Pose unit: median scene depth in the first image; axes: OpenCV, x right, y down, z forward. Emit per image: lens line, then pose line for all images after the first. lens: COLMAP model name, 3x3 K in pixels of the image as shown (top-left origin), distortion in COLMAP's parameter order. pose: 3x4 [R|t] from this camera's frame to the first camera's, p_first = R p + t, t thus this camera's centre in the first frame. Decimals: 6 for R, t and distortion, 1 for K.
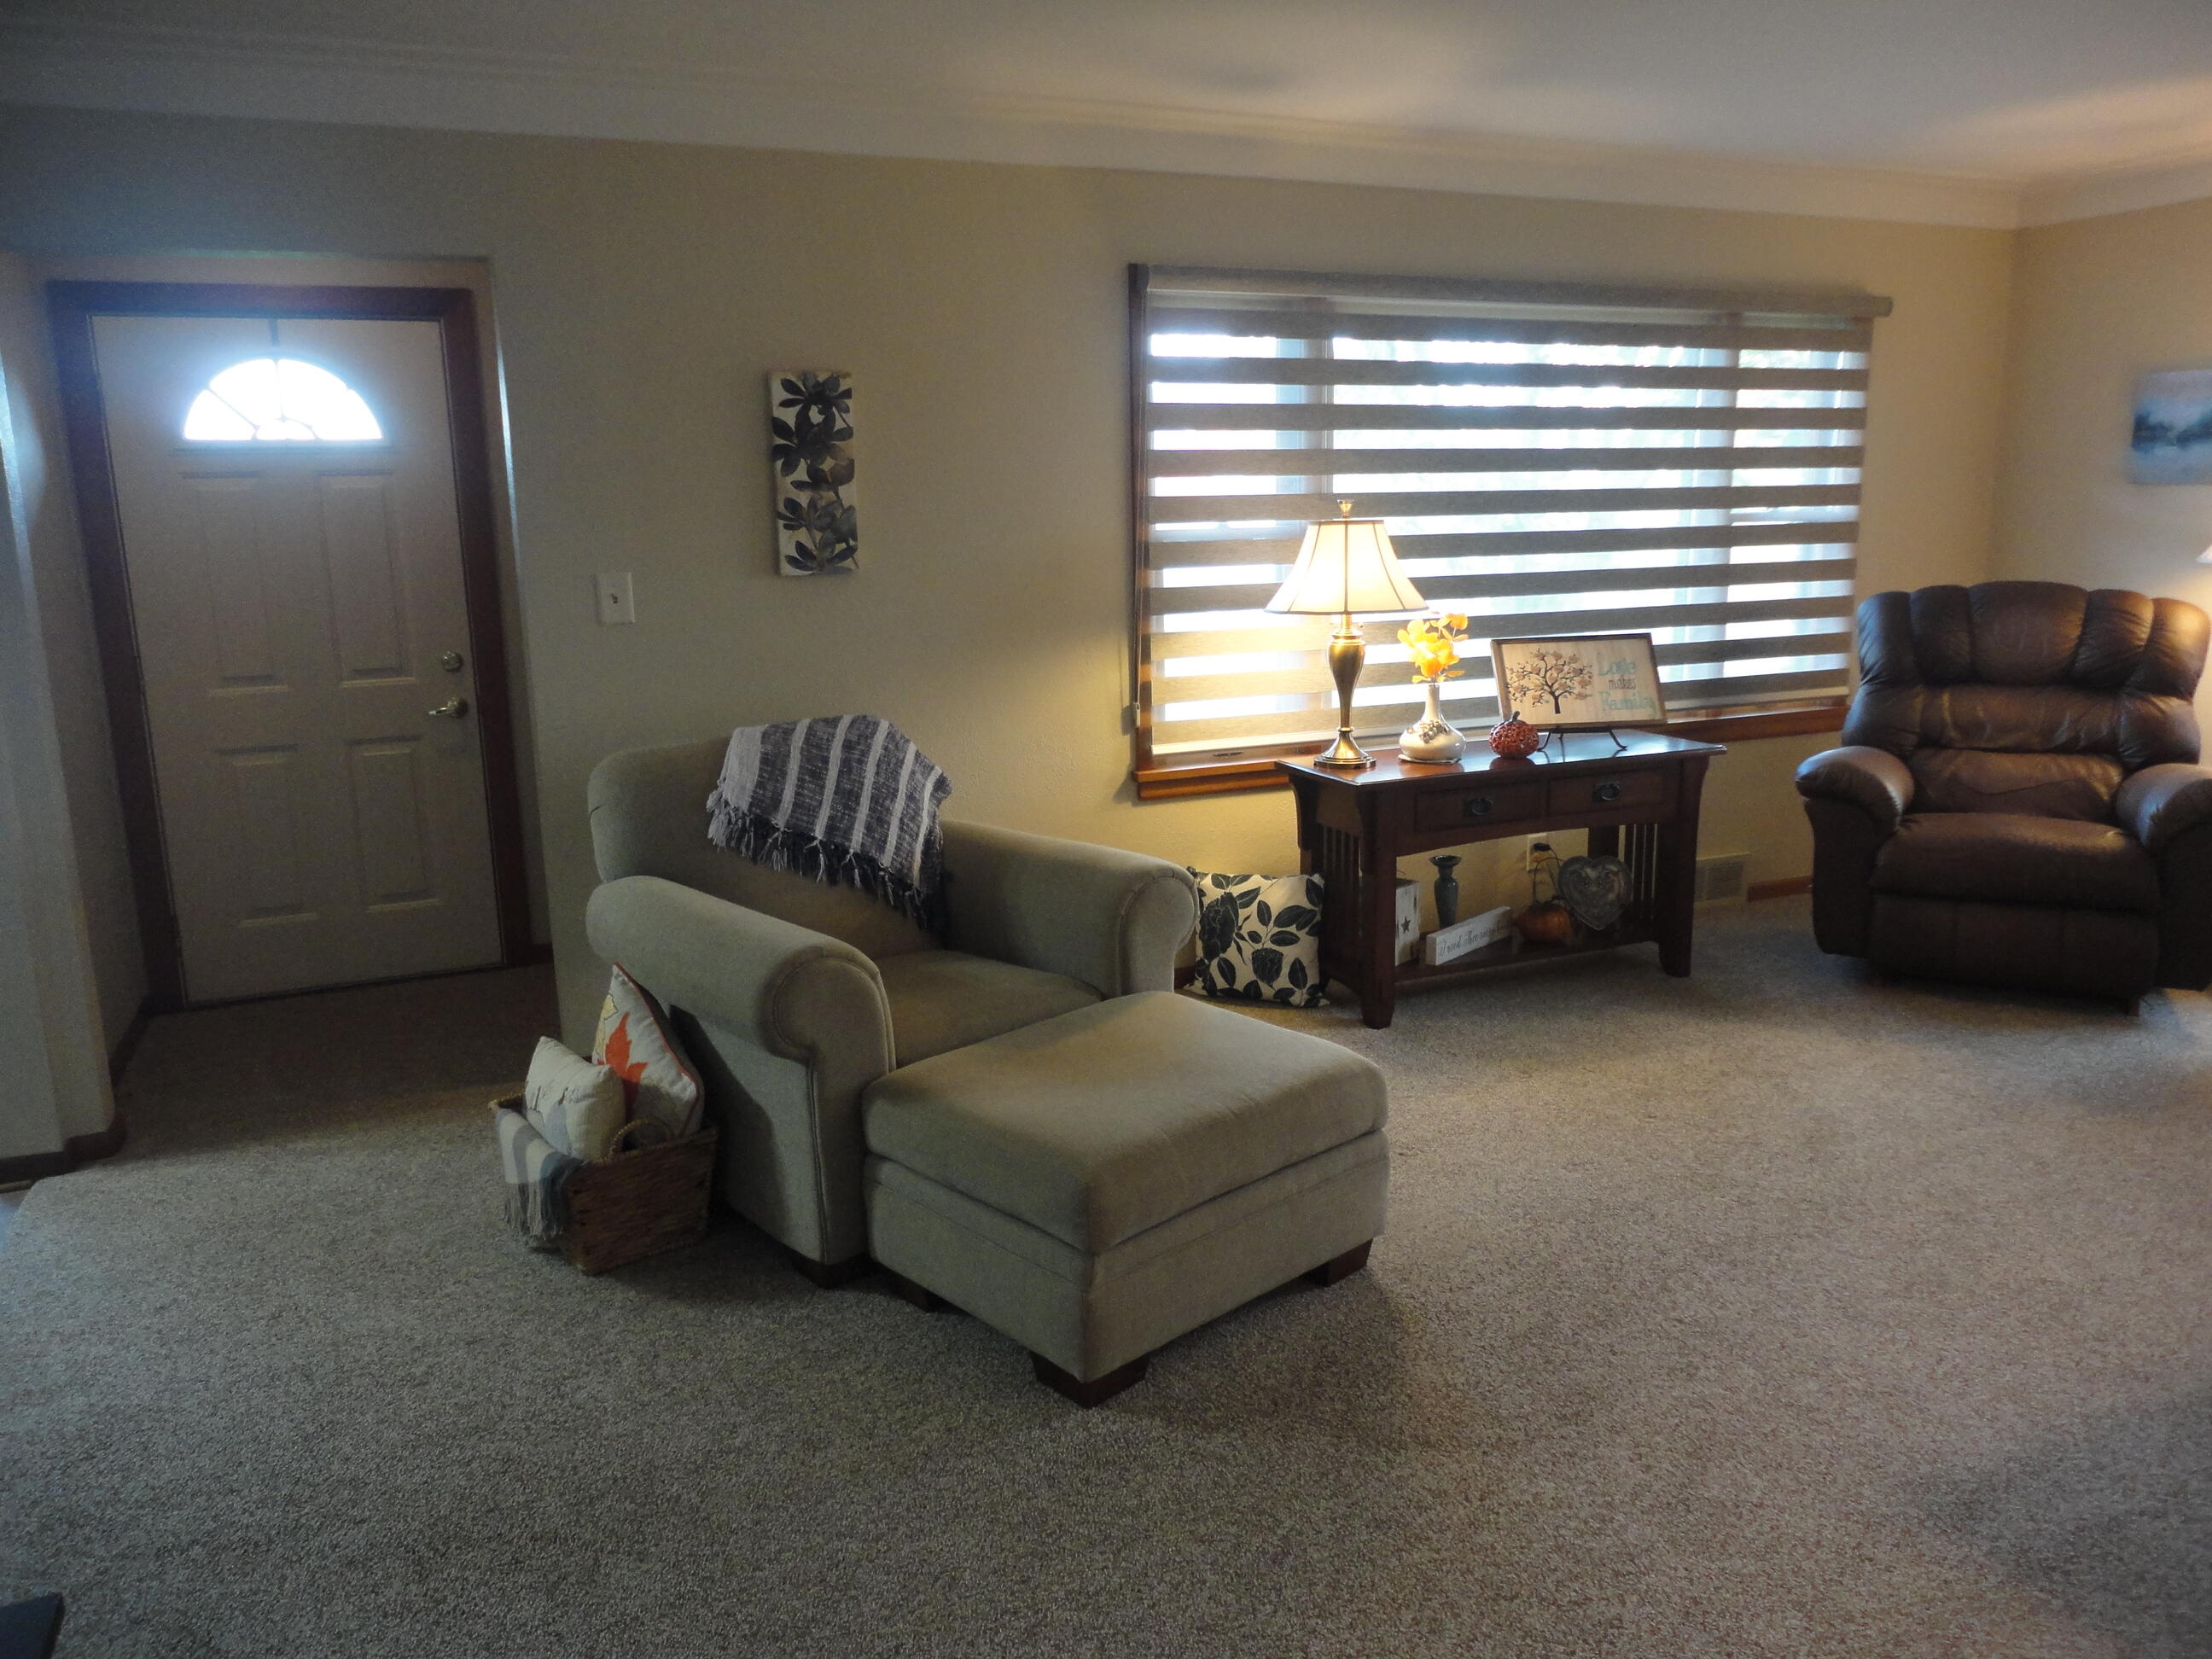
lens RADIAL K [[1599.2, 0, 1102.1], [0, 1599.2, 817.2], [0, 0, 1]] dist [-0.021069, 0.014312]
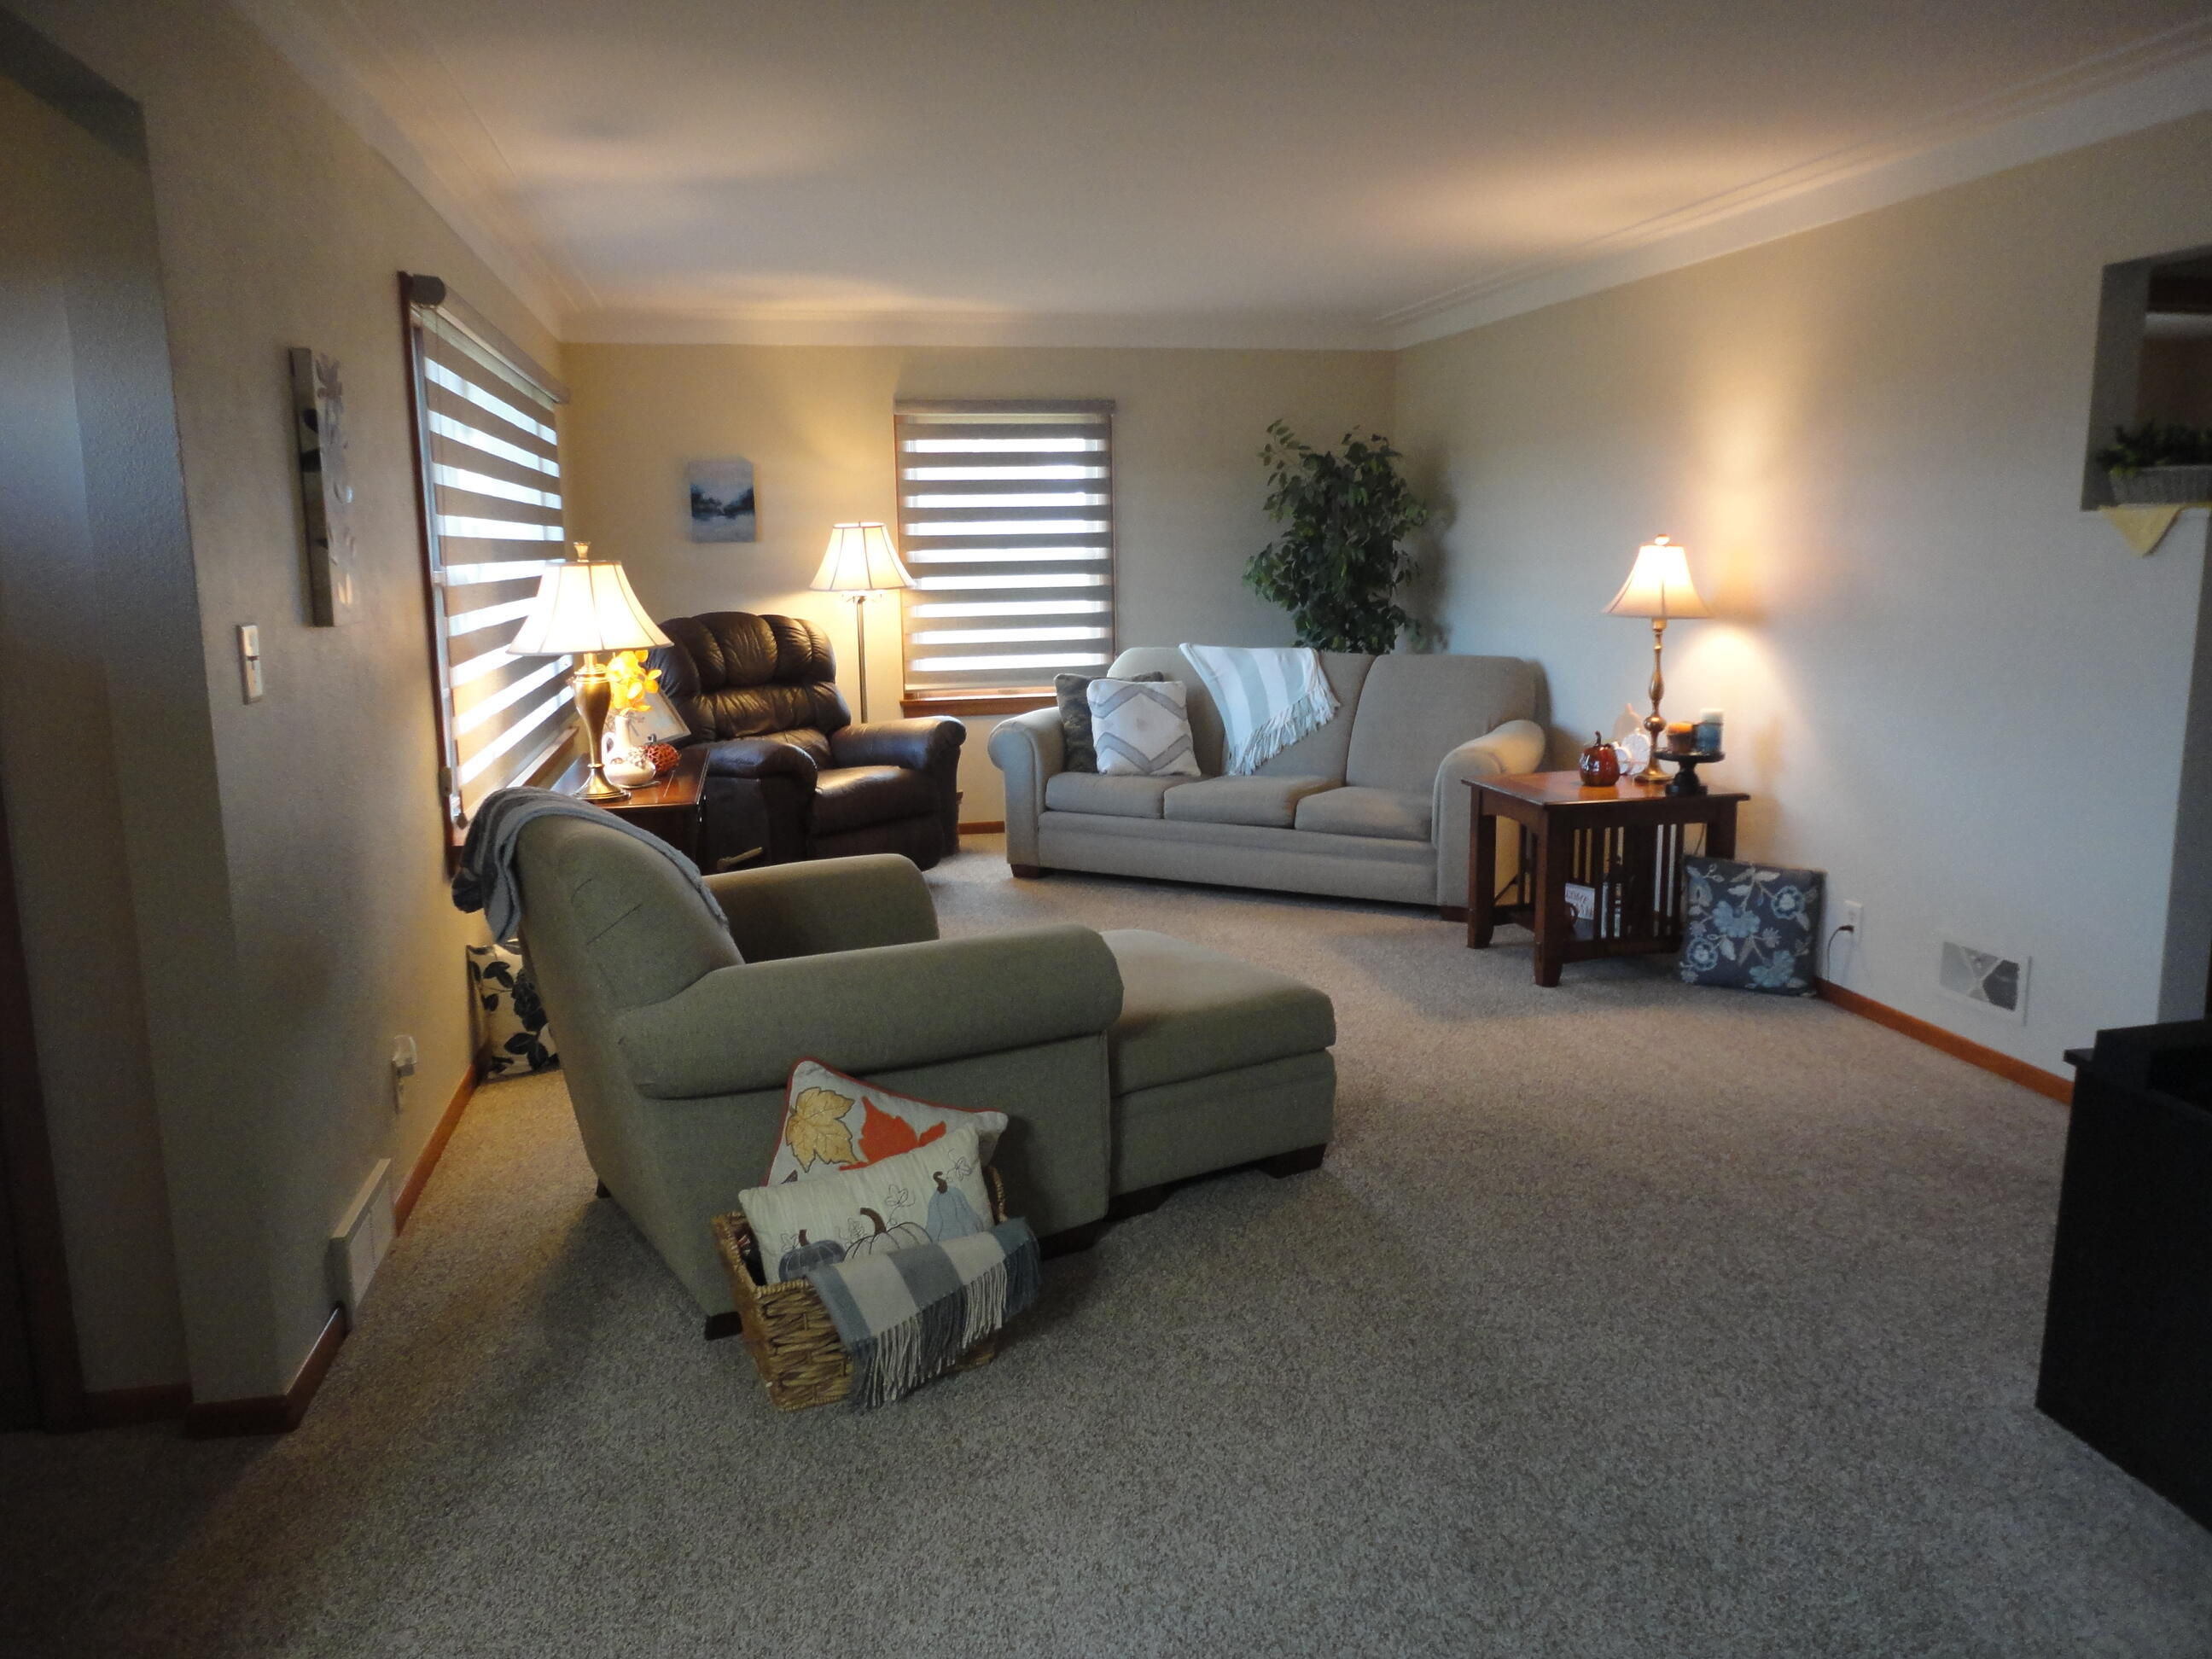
lens RADIAL K [[1599.2, 0, 1101.8], [0, 1599.2, 837.8], [0, 0, 1]] dist [-0.021069, 0.014312]
pose [[0.215949, -0.164043, 0.962526, -0.769729], [0.211334, 0.970271, 0.117948, -0.063104], [-0.953260, 0.177944, 0.244197, 0.456661]]
